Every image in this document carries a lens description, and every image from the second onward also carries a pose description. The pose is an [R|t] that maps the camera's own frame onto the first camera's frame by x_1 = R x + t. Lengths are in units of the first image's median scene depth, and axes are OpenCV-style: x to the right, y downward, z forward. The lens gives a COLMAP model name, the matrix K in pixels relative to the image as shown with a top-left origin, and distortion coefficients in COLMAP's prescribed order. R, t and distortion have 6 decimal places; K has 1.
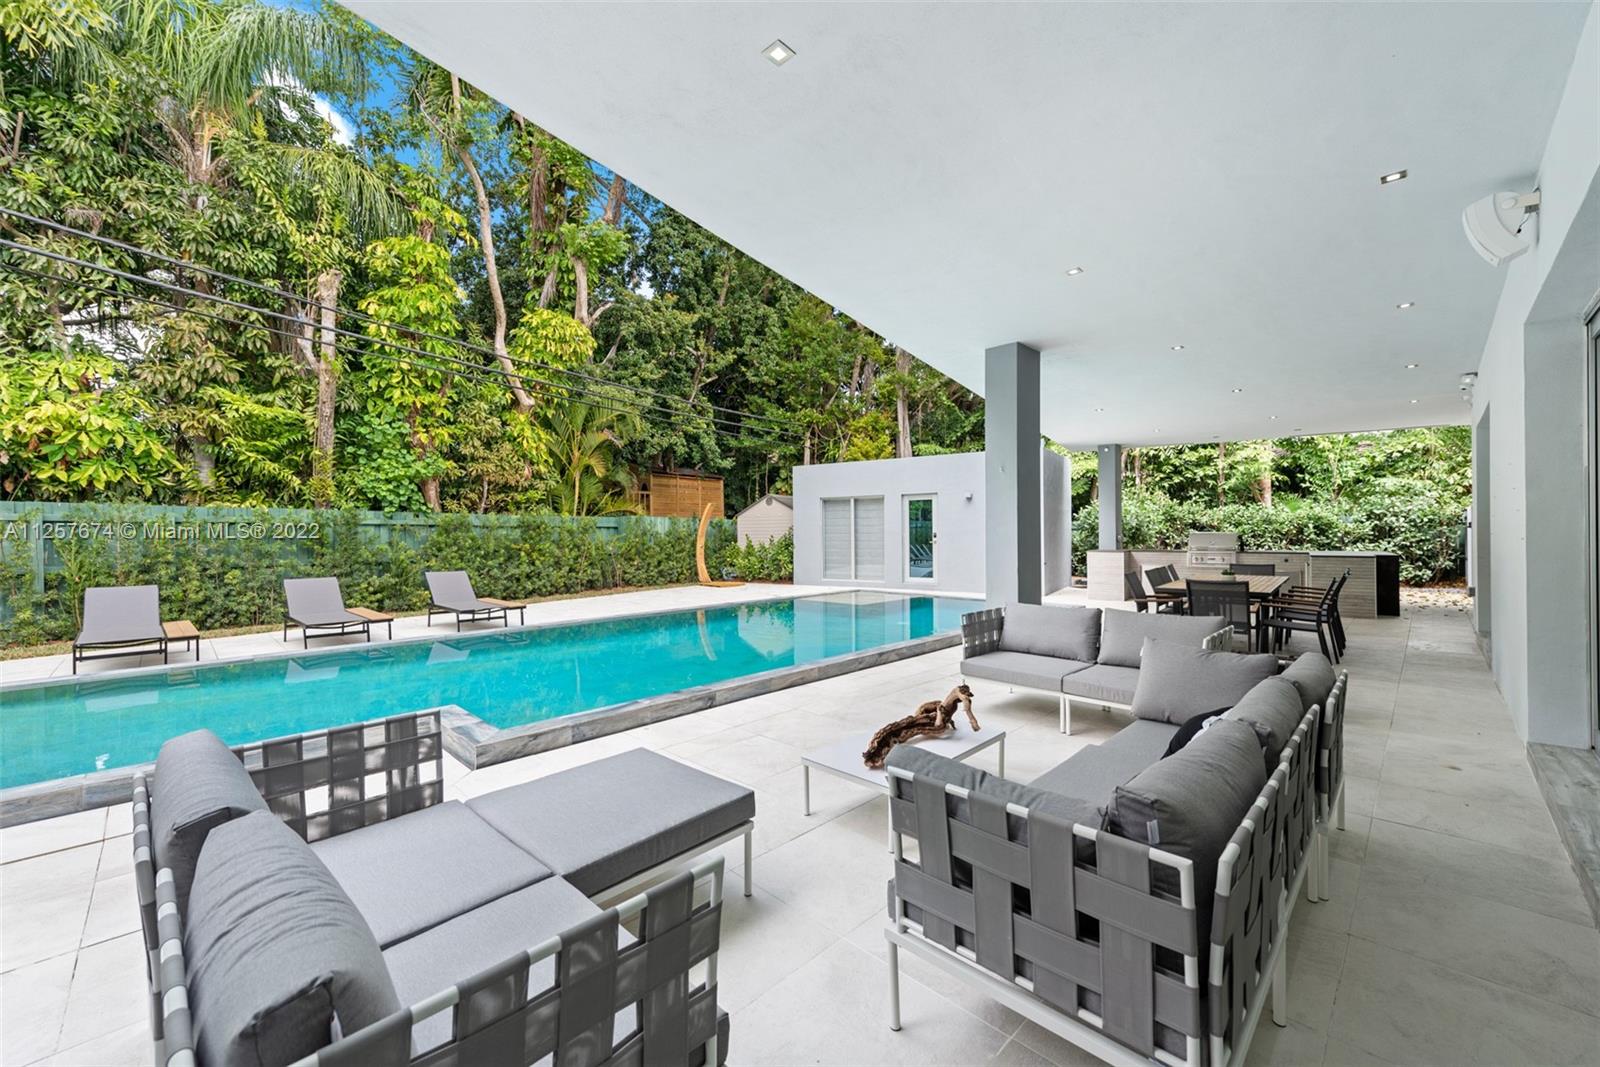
lens RADIAL K [[623.1, 0, 800.1], [0, 623.1, 525.7], [0, 0, 1]] dist [0.000731, 0.000108]
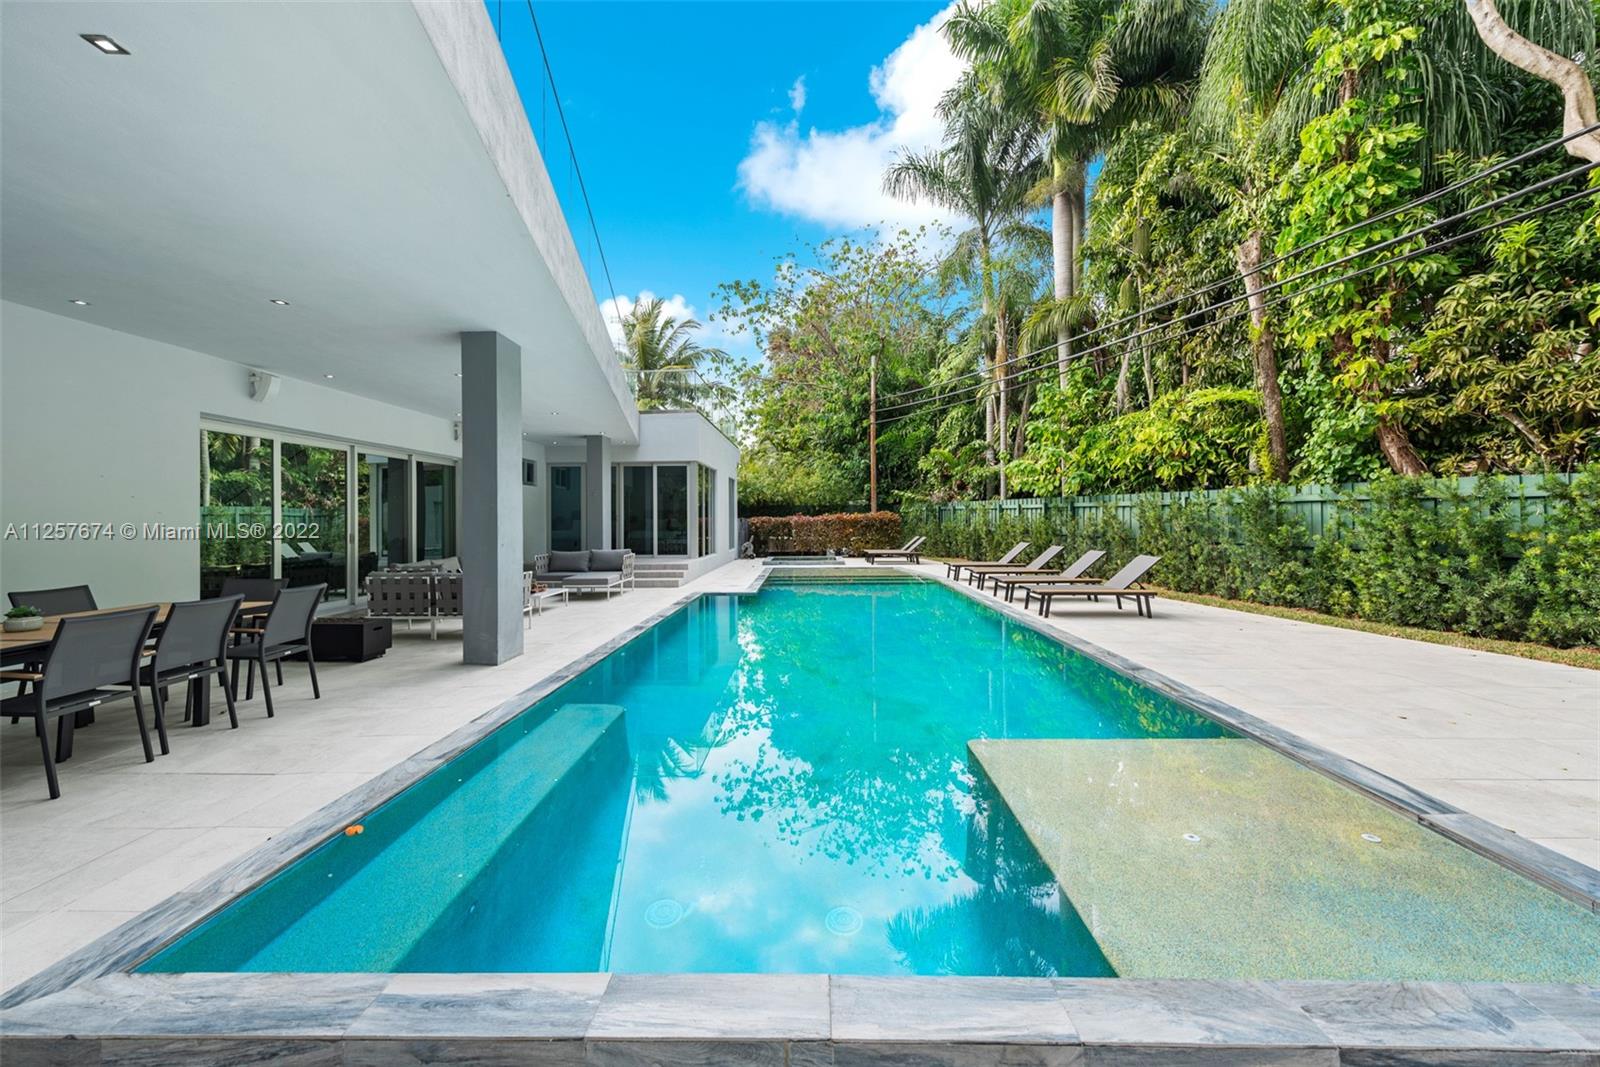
lens RADIAL K [[623.1, 0, 800.1], [0, 623.1, 525.7], [0, 0, 1]] dist [0.000731, 0.000108]
pose [[-0.730165, 0.025425, -0.682797, 0.409415], [0.024156, 0.999643, 0.011391, 0.005630], [0.682844, -0.008177, -0.730519, 1.247257]]
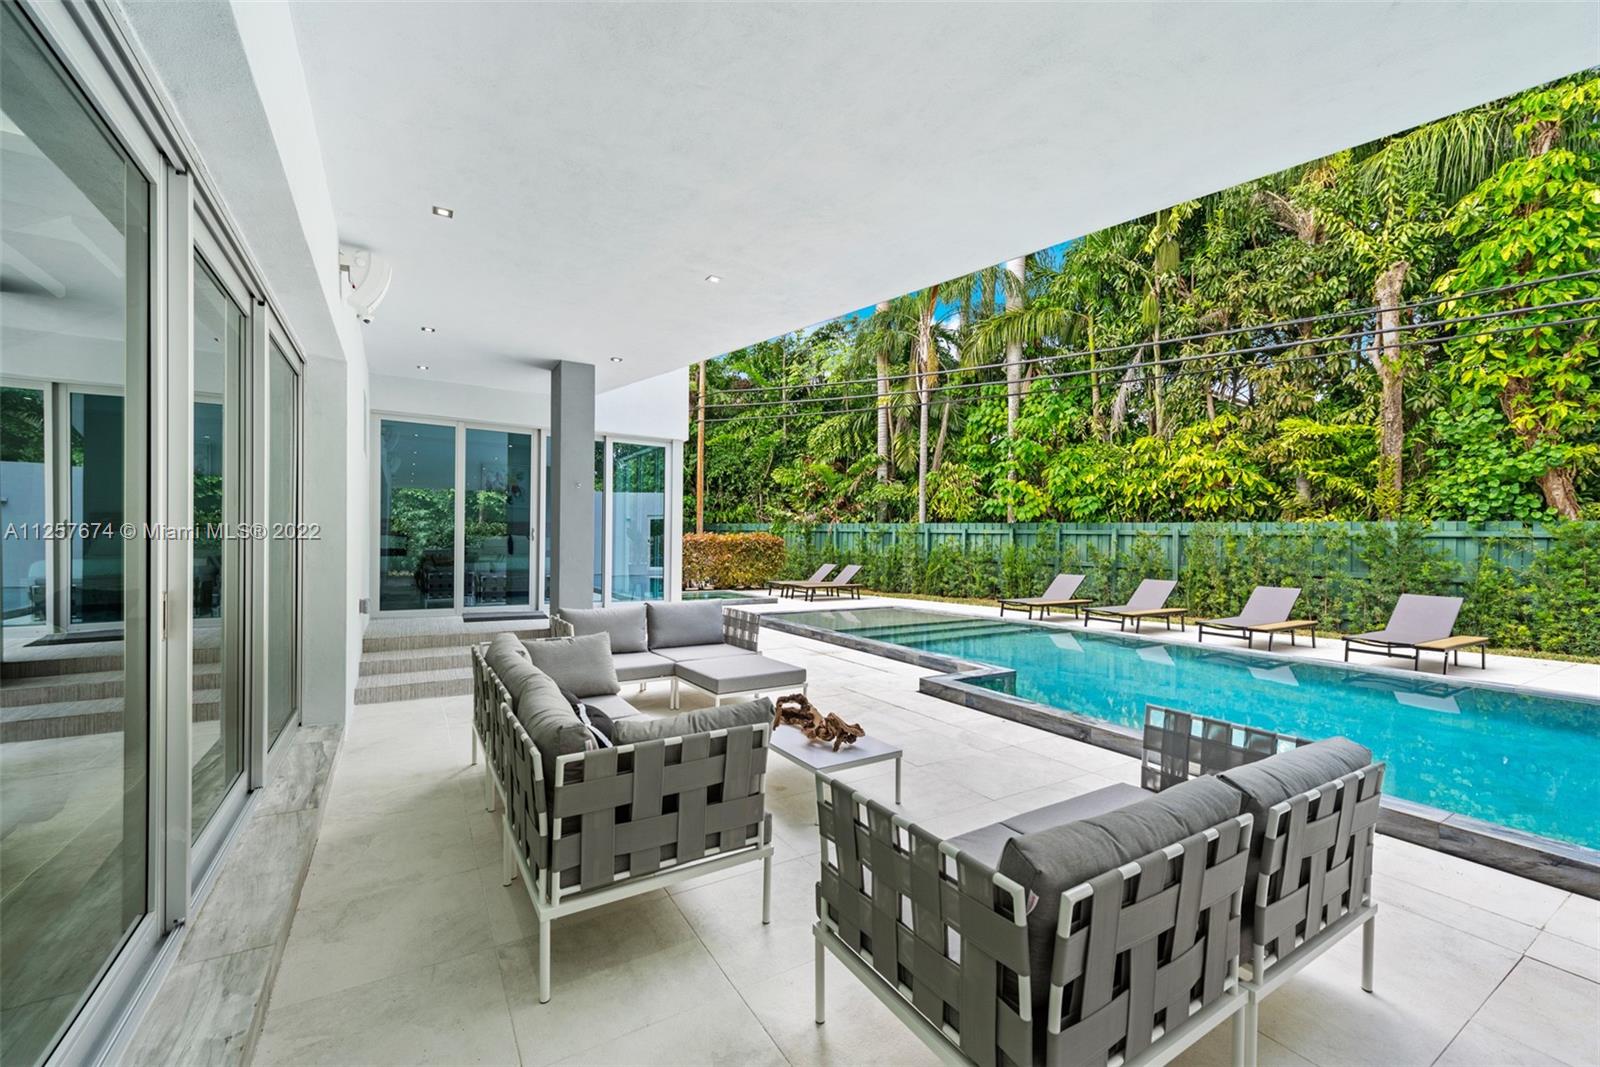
lens RADIAL K [[634.3, 0, 807.0], [0, 634.3, 538.7], [0, 0, 1]] dist [-0.000308, 0.000282]
pose [[-0.248586, 0.002525, -0.968607, 0.390121], [-0.000600, 0.999996, 0.002761, -0.001671], [0.968610, 0.001268, -0.248583, 0.389599]]
